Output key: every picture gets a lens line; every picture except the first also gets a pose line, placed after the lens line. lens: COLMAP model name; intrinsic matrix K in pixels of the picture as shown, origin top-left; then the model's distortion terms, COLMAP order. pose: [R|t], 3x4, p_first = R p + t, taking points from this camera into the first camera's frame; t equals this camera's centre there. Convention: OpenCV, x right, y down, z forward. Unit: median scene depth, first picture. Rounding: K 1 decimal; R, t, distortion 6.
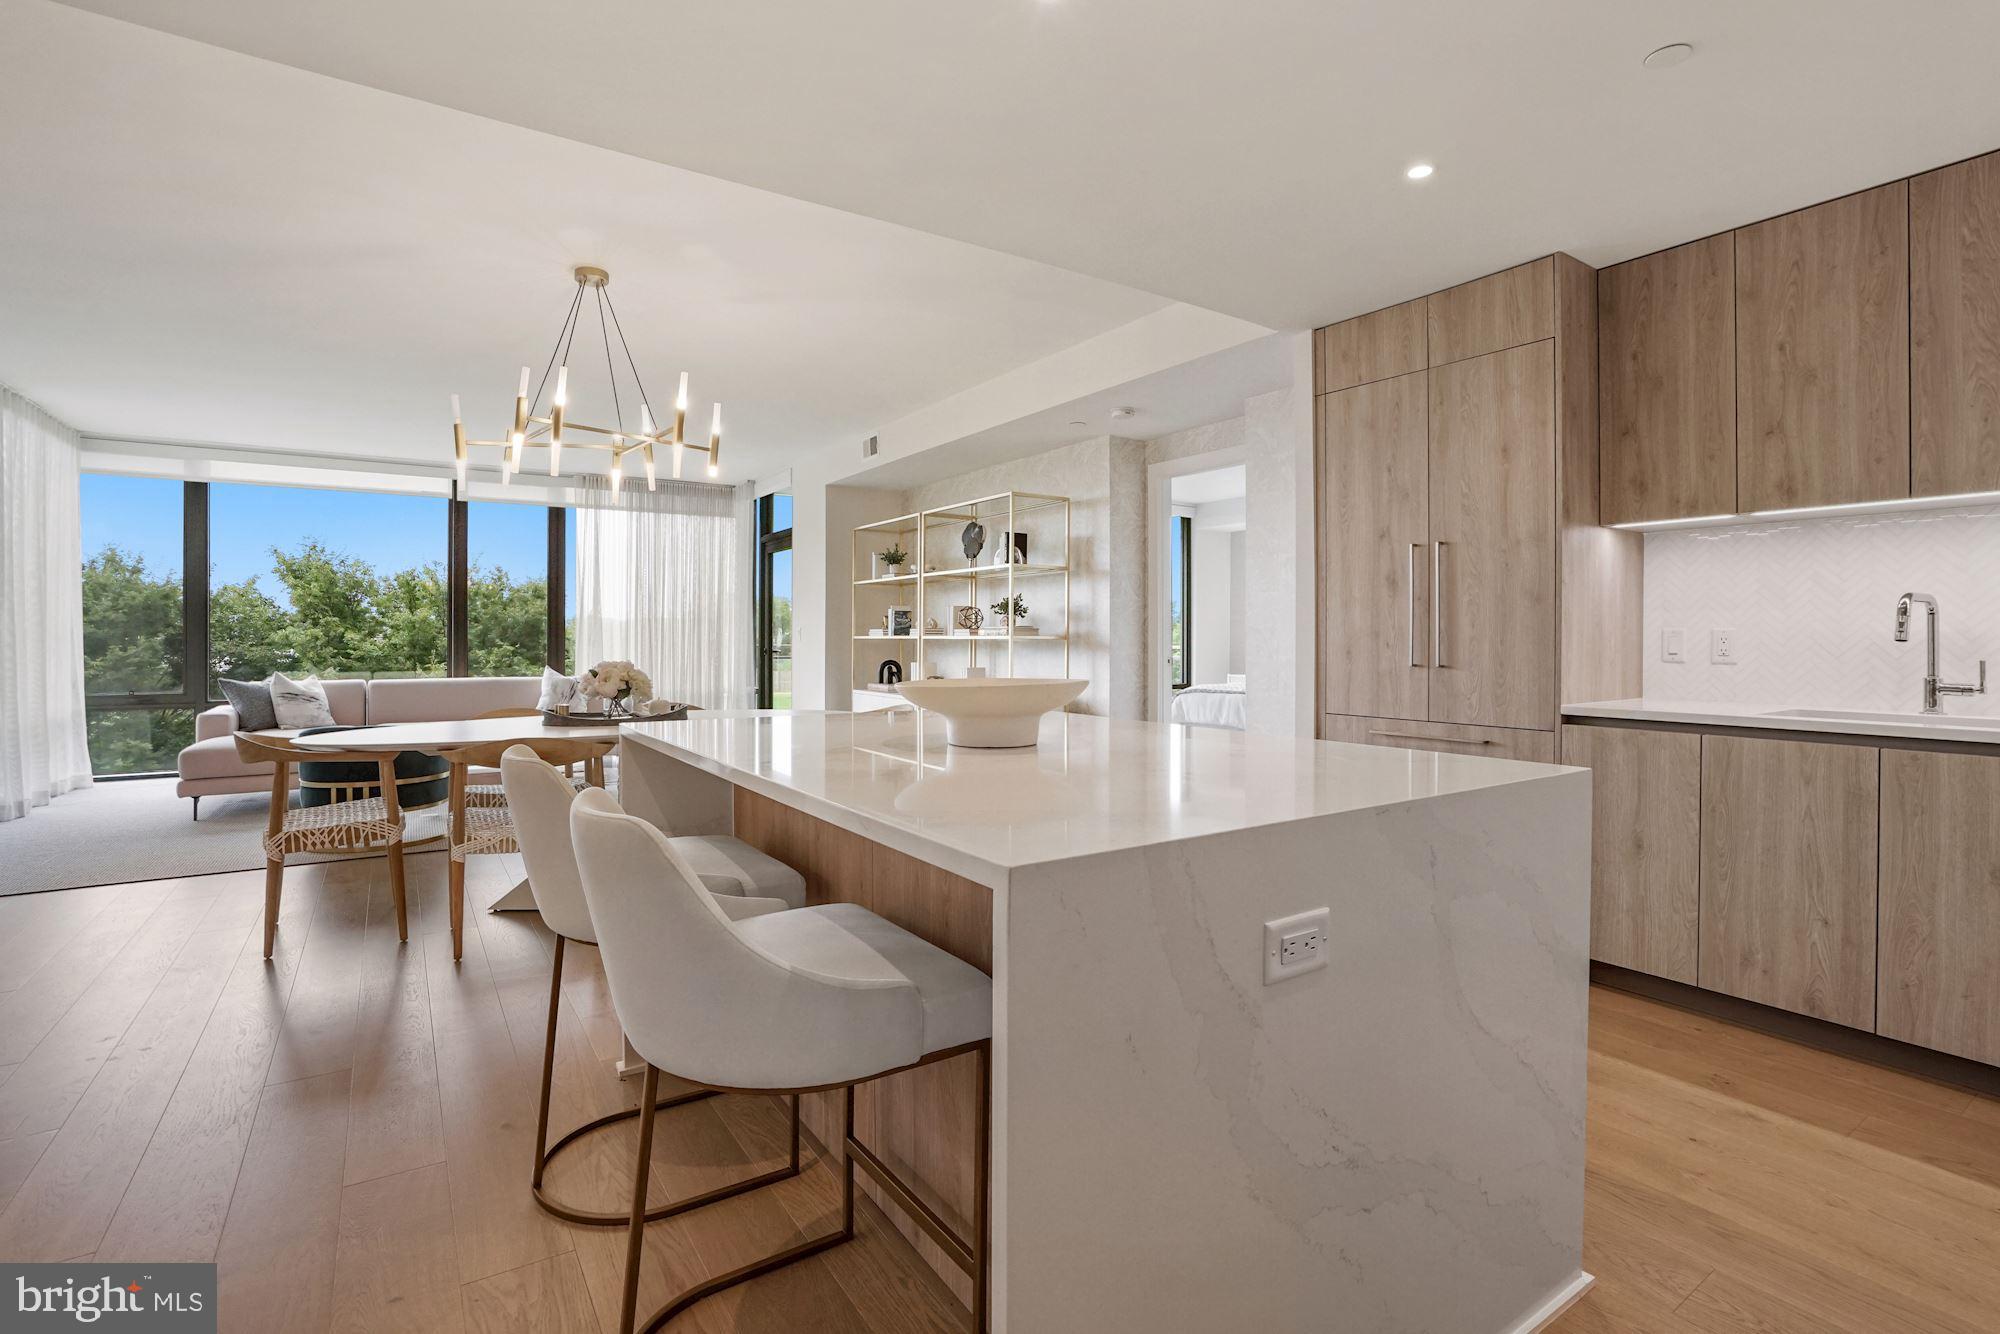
lens RADIAL K [[935.6, 0, 994.9], [0, 935.6, 630.9], [0, 0, 1]] dist [-0.025178, 0.002341]
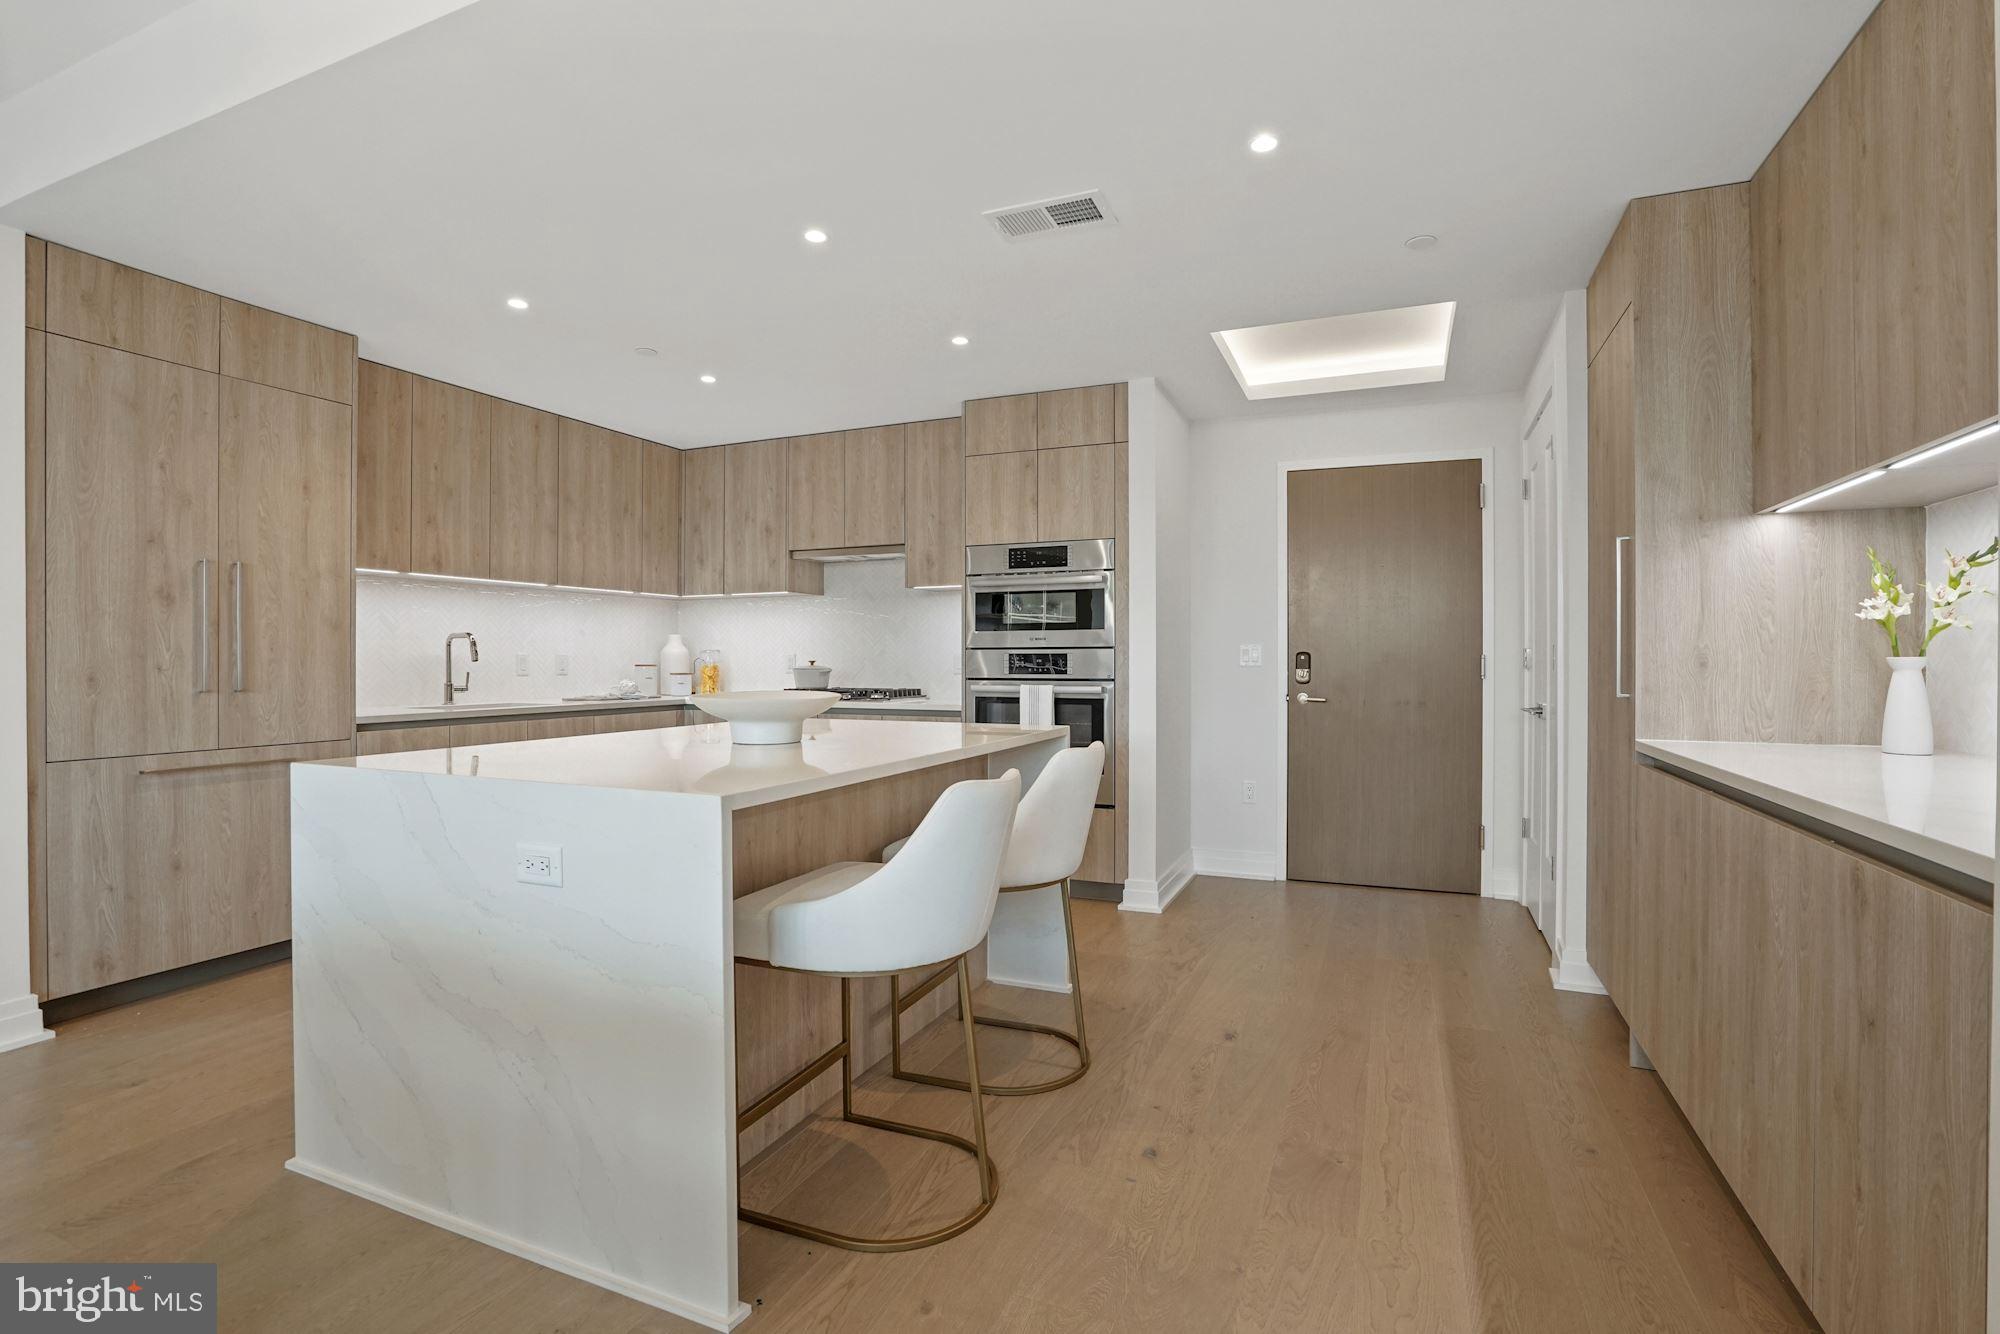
lens RADIAL K [[935.6, 0, 991.9], [0, 935.6, 664.4], [0, 0, 1]] dist [-0.025178, 0.002341]
pose [[-0.547951, -0.006886, 0.836482, -0.793580], [-0.006232, 0.999972, 0.004150, 0.002923], [-0.836487, -0.002939, -0.547979, 0.914685]]
